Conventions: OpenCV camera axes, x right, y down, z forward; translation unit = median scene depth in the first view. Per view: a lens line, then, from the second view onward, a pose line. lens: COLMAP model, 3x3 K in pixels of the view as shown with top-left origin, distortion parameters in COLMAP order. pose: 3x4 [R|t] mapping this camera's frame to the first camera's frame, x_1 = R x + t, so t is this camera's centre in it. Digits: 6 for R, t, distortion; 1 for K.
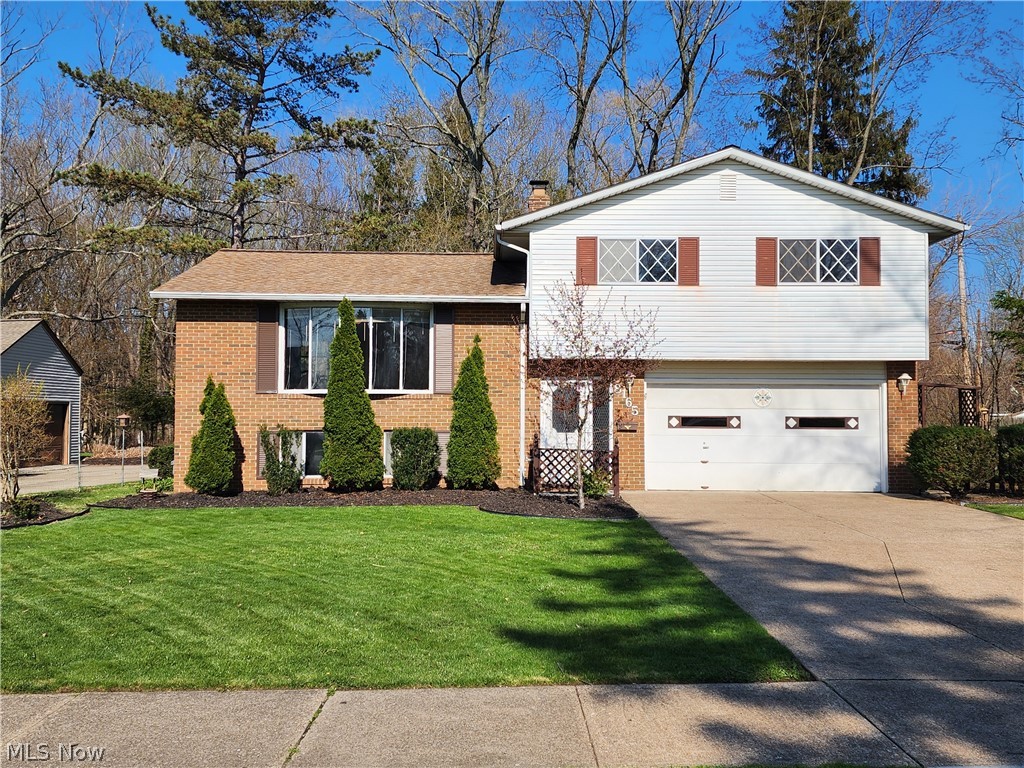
lens RADIAL K [[1018.1, 0, 525.6], [0, 1018.1, 373.4], [0, 0, 1]] dist [0.111418, -0.020775]
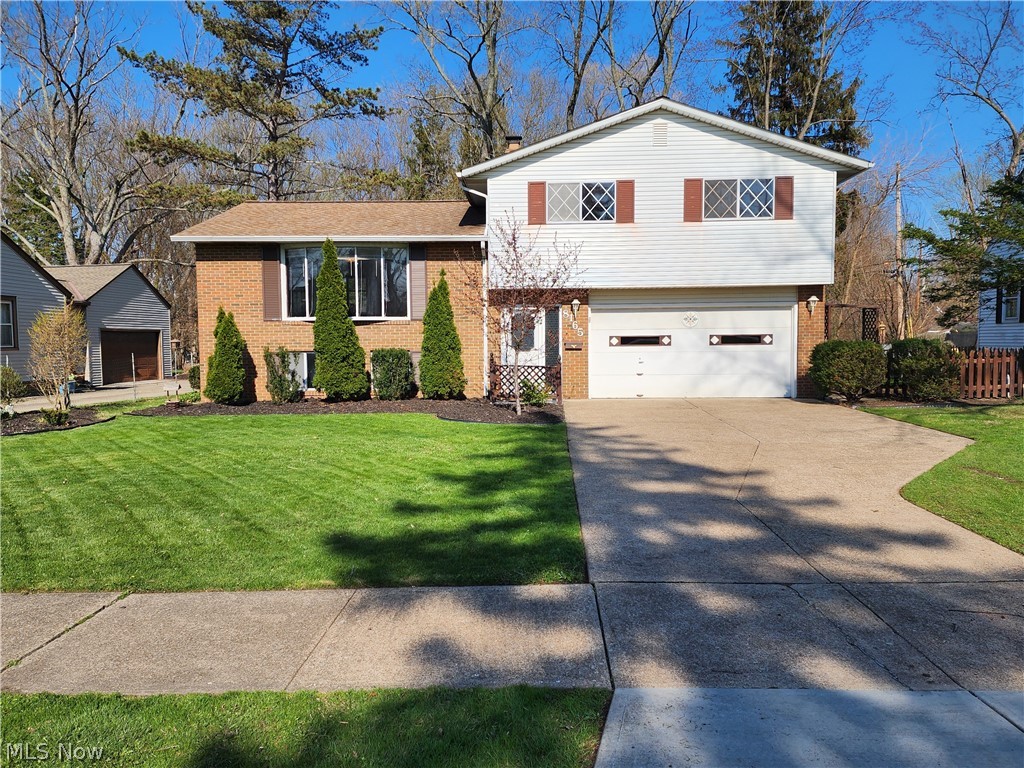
lens RADIAL K [[800.9, 0, 512.0], [0, 800.9, 384.0], [0, 0, 1]] dist [0.073438, -0.003382]
pose [[0.998242, -0.008358, -0.058683, 0.082957], [0.014023, 0.995206, 0.096790, 0.005649], [0.057593, -0.097442, 0.993573, 0.068096]]
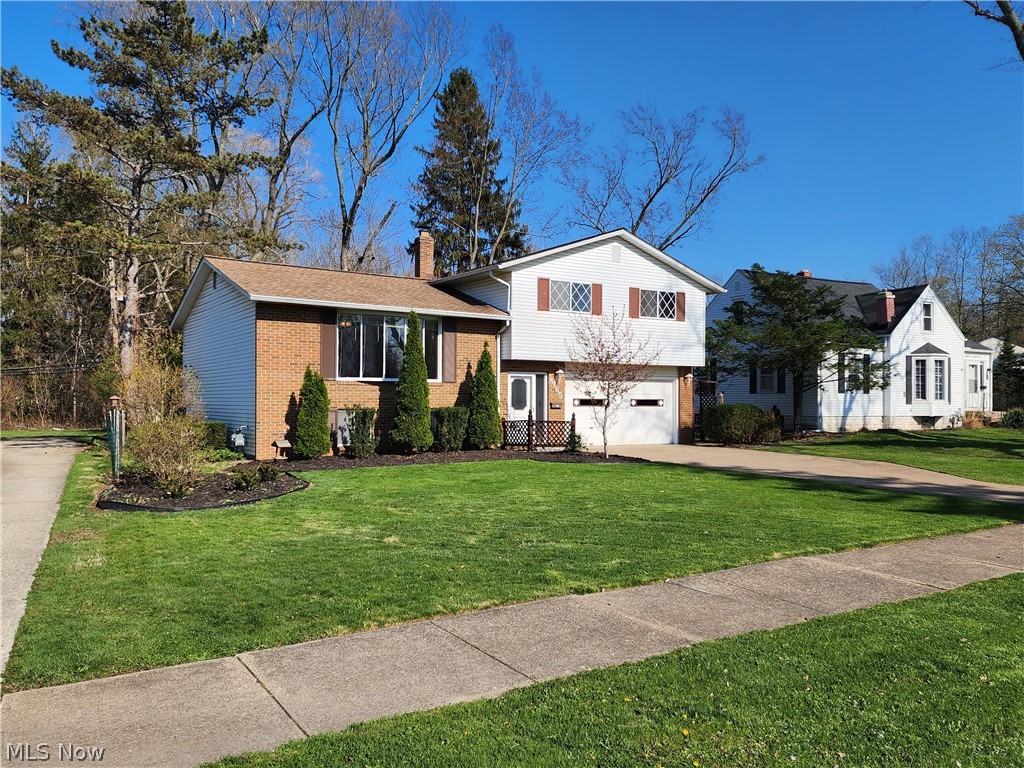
lens RADIAL K [[800.9, 0, 512.0], [0, 800.9, 384.0], [0, 0, 1]] dist [0.073438, -0.003382]
pose [[0.850340, 0.011889, 0.526100, -0.585325], [-0.024746, 0.999542, 0.017409, 0.001196], [-0.525652, -0.027823, 0.850244, 0.027441]]
